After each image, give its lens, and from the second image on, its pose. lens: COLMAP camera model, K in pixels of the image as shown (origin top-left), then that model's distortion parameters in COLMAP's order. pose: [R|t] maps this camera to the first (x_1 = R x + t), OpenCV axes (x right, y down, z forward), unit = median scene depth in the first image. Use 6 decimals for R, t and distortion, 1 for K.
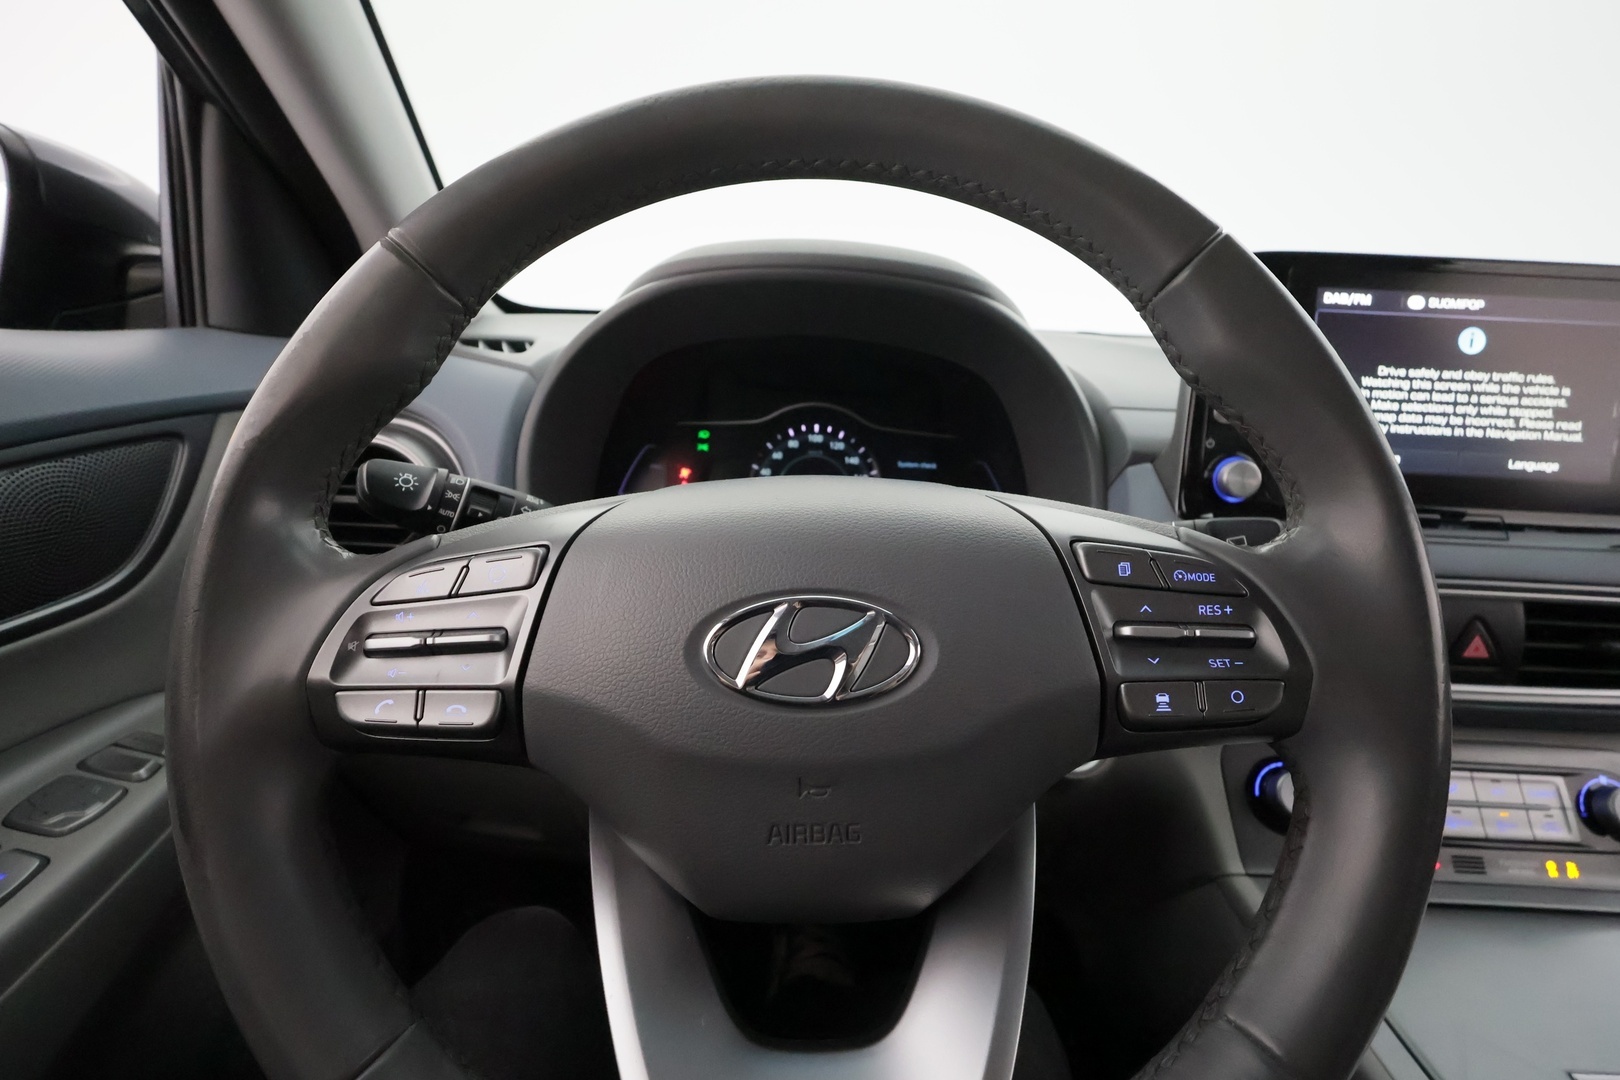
lens RADIAL K [[790.1, 0, 810.0], [0, 790.1, 540.0], [0, 0, 1]] dist [0.000943, -0.000966]
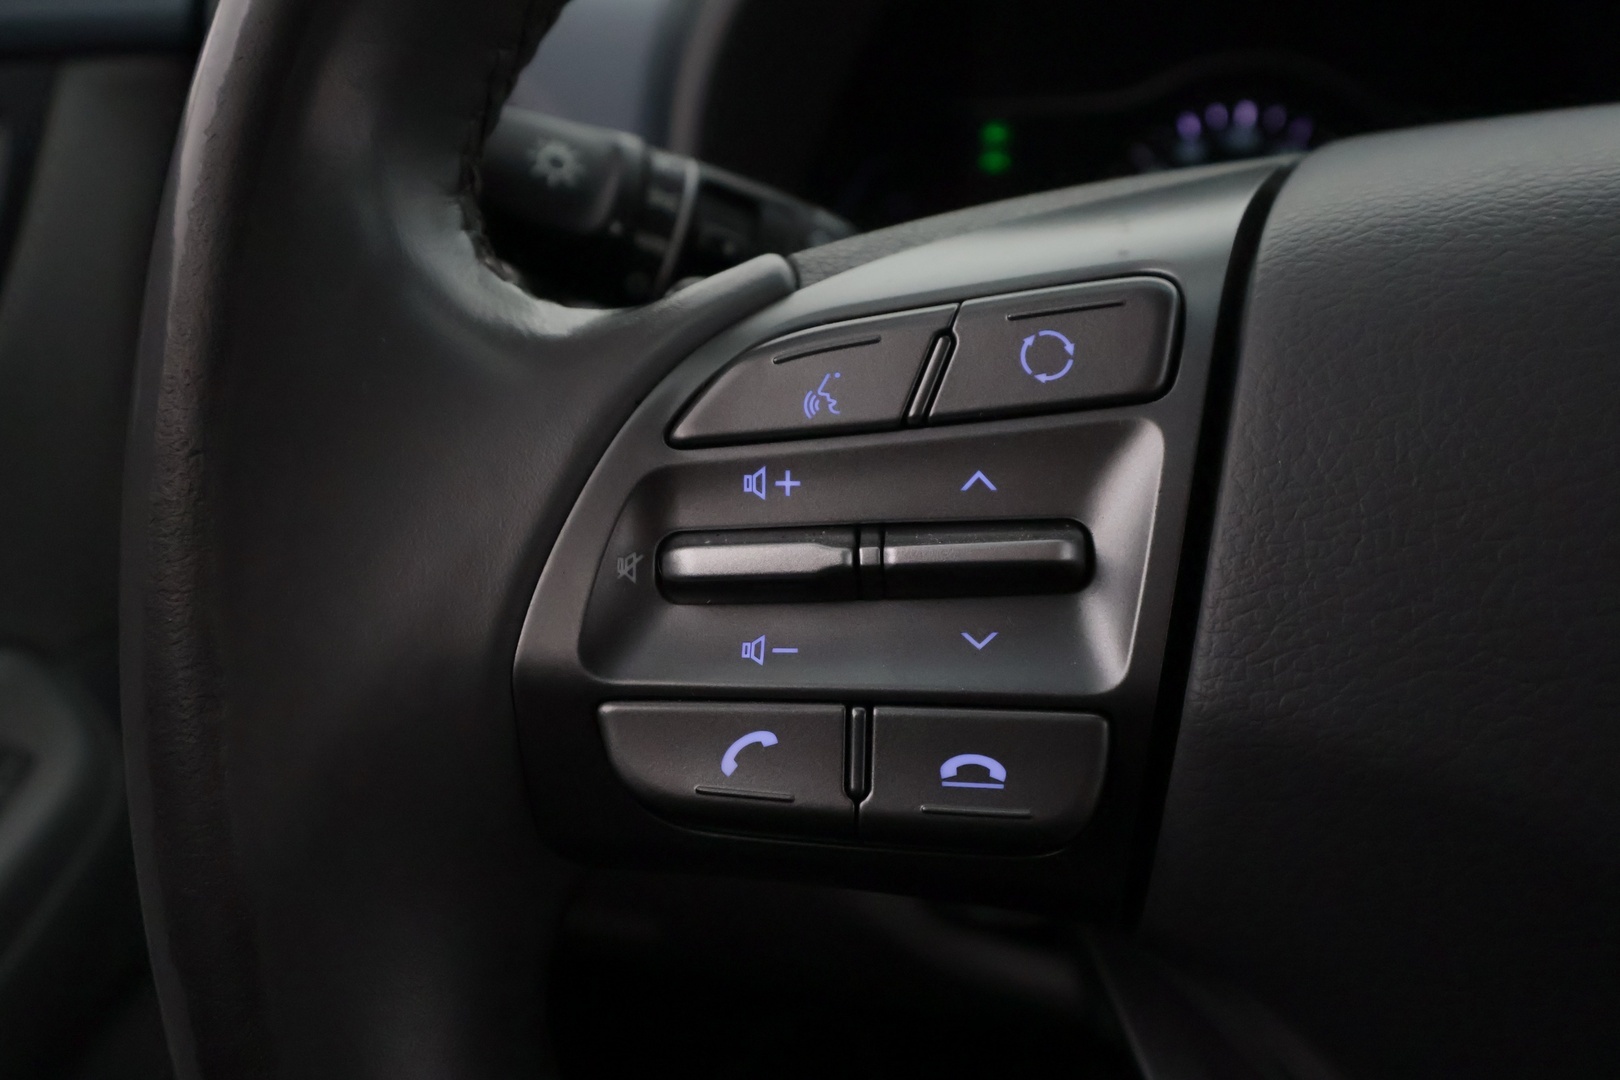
lens RADIAL K [[1348.0, 0, 810.0], [0, 1348.0, 540.0], [0, 0, 1]] dist [0.002926, 0.000780]
pose [[0.995923, 0.016548, -0.088674, -0.454845], [-0.007027, 0.994274, 0.106626, 0.061667], [0.089930, -0.105568, 0.990337, 0.444434]]
